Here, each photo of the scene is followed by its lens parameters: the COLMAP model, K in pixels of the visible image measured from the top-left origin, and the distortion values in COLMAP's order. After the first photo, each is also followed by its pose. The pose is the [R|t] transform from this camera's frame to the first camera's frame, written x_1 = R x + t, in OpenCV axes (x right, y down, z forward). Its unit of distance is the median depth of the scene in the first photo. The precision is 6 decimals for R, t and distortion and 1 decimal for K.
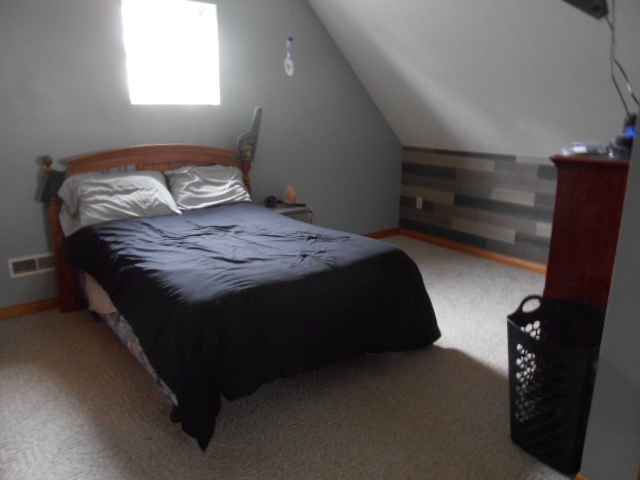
lens RADIAL K [[501.4, 0, 320.0], [0, 501.4, 240.0], [0, 0, 1]] dist [-0.048290, 0.066997]
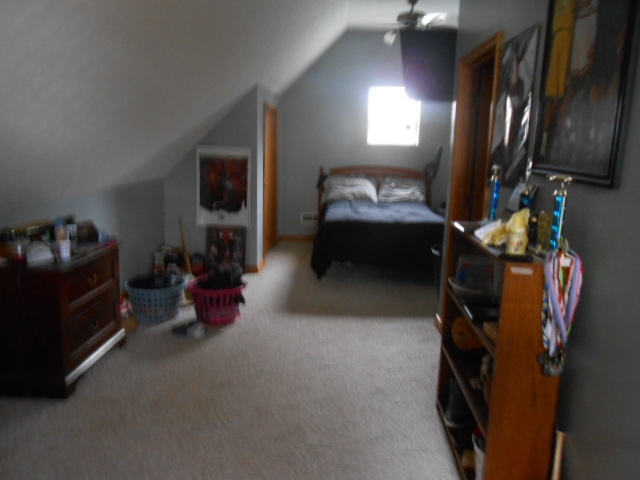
lens RADIAL K [[501.4, 0, 320.0], [0, 501.4, 240.0], [0, 0, 1]] dist [-0.048290, 0.066997]
pose [[0.763163, 0.146348, -0.629416, 0.762136], [-0.179130, 0.983758, 0.011544, 0.107036], [0.620883, 0.103937, 0.776983, -0.582240]]
